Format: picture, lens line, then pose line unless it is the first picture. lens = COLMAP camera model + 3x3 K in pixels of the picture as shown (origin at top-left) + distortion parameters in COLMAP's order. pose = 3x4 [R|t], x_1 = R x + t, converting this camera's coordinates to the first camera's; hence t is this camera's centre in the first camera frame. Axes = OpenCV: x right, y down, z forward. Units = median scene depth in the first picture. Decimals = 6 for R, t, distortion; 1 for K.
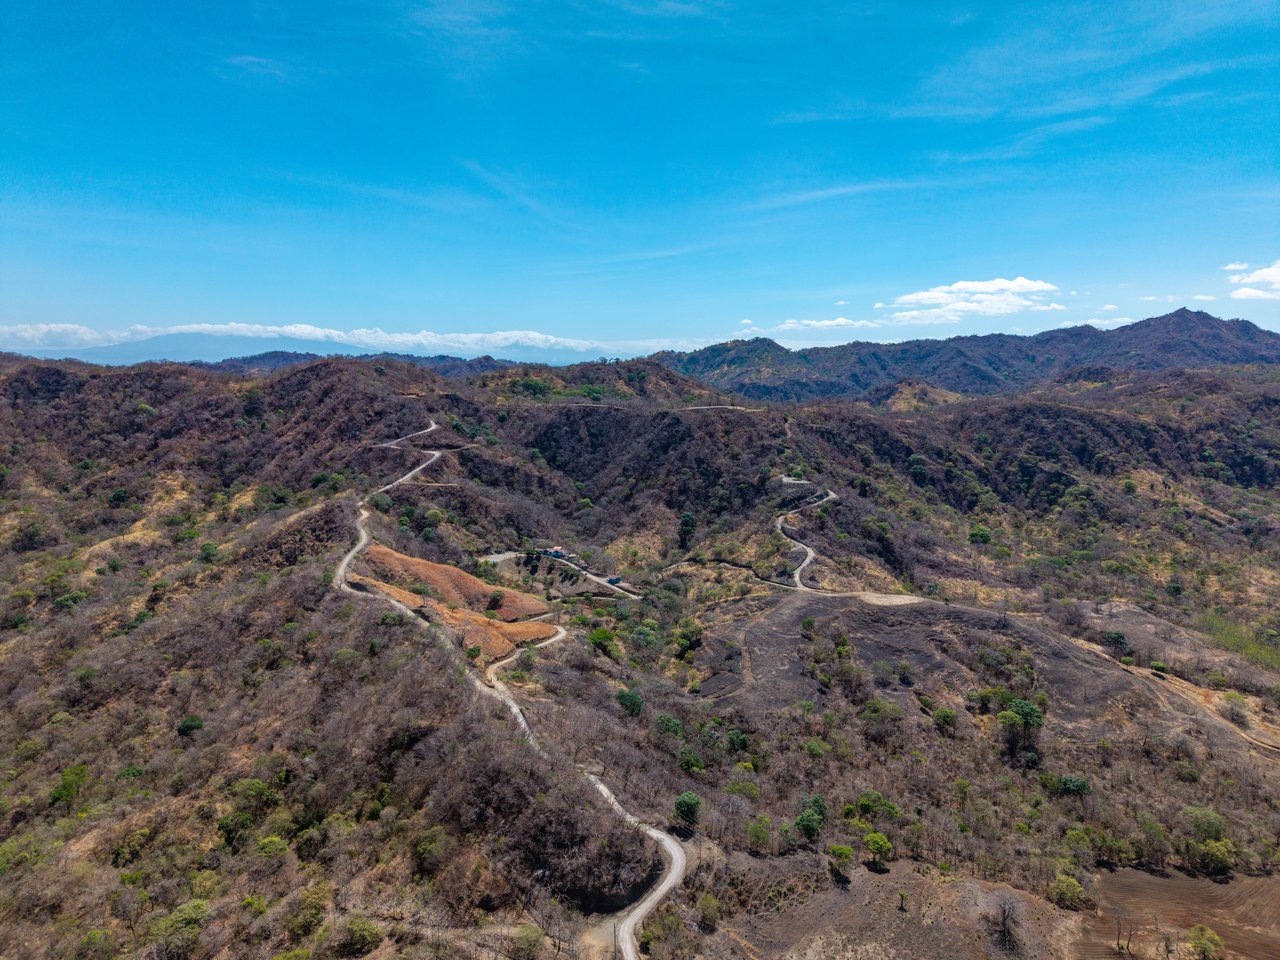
lens RADIAL K [[870.6, 0, 667.4], [0, 870.6, 488.6], [0, 0, 1]] dist [0.044913, -0.050151]
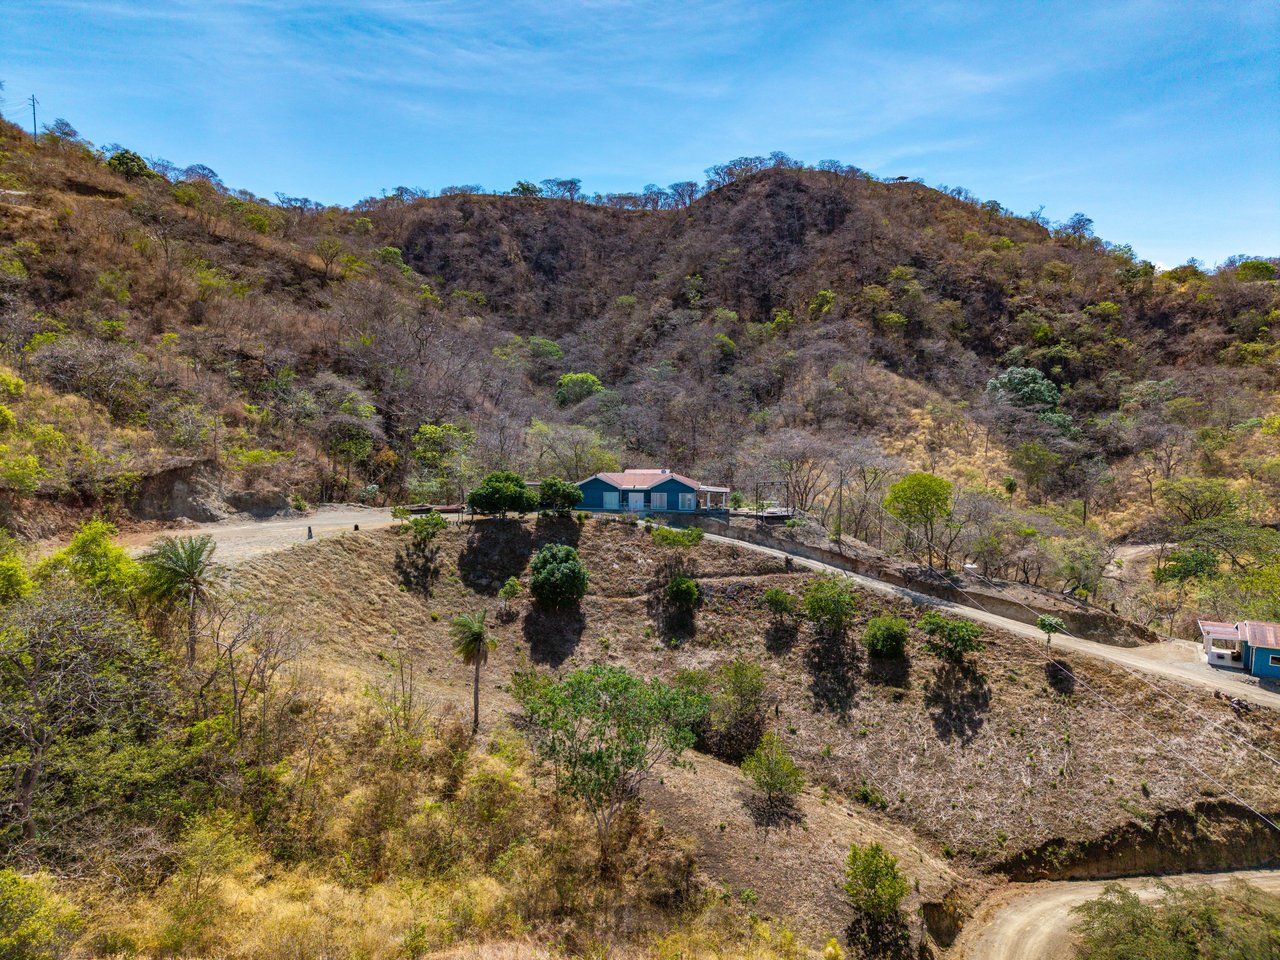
lens RADIAL K [[870.6, 0, 650.9], [0, 870.6, 489.0], [0, 0, 1]] dist [0.044913, -0.050151]
pose [[0.979353, -0.030279, 0.199879, -0.138992], [0.038245, 0.998616, -0.036112, 0.067574], [-0.198509, 0.043010, 0.979155, 0.737275]]
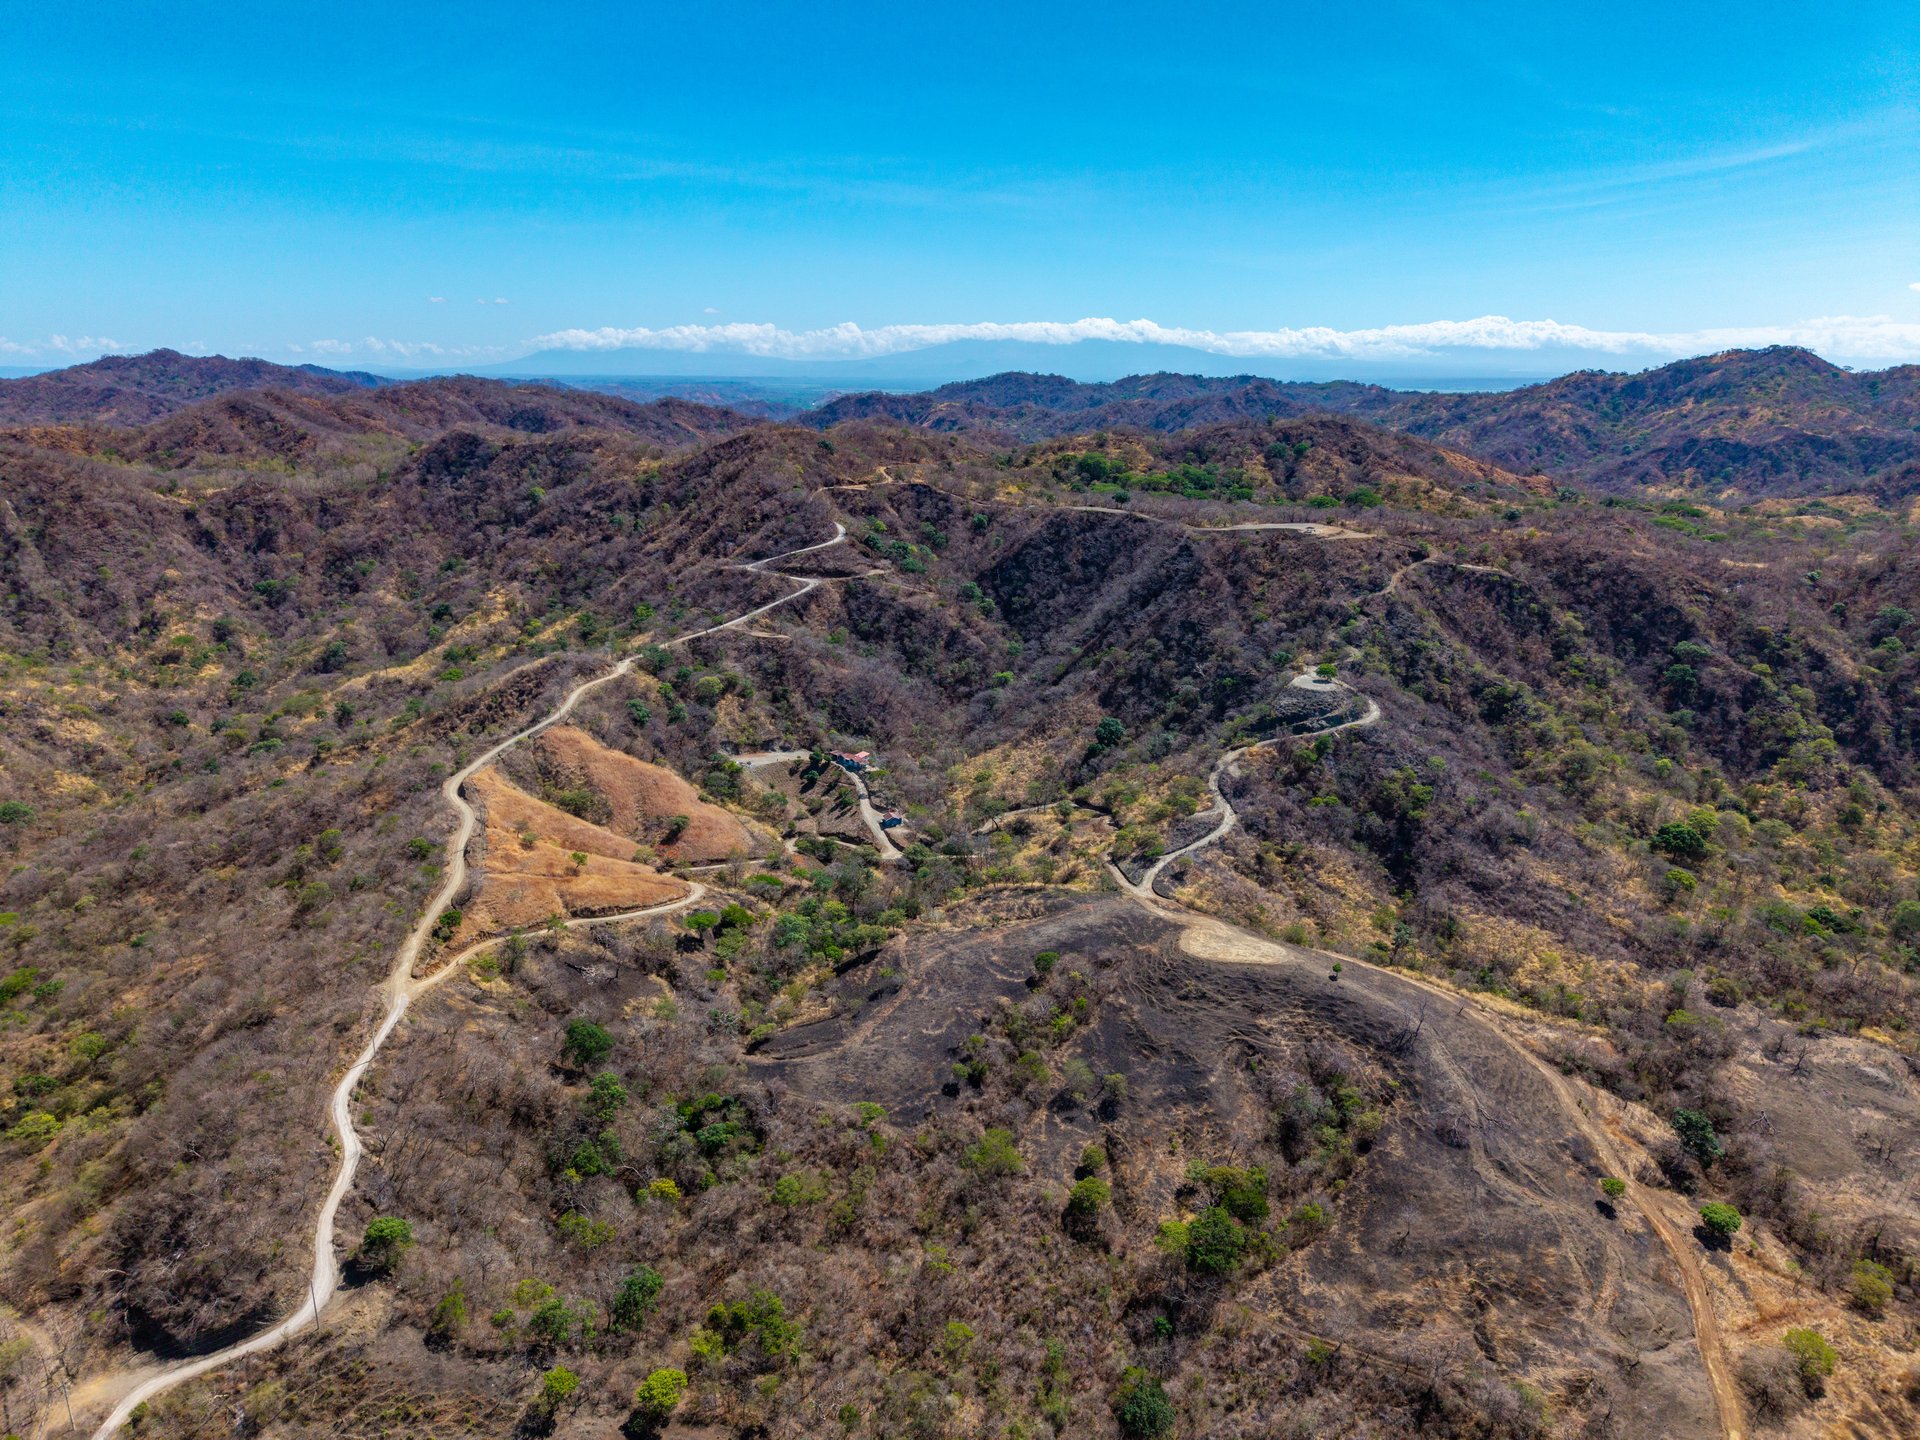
lens RADIAL K [[1305.8, 0, 975.5], [0, 1305.8, 757.3], [0, 0, 1]] dist [0.044913, -0.050151]
pose [[0.869198, 0.138359, -0.474712, 0.360695], [-0.069724, 0.984757, 0.159351, -0.080069], [0.489524, -0.105409, 0.865595, 0.171360]]
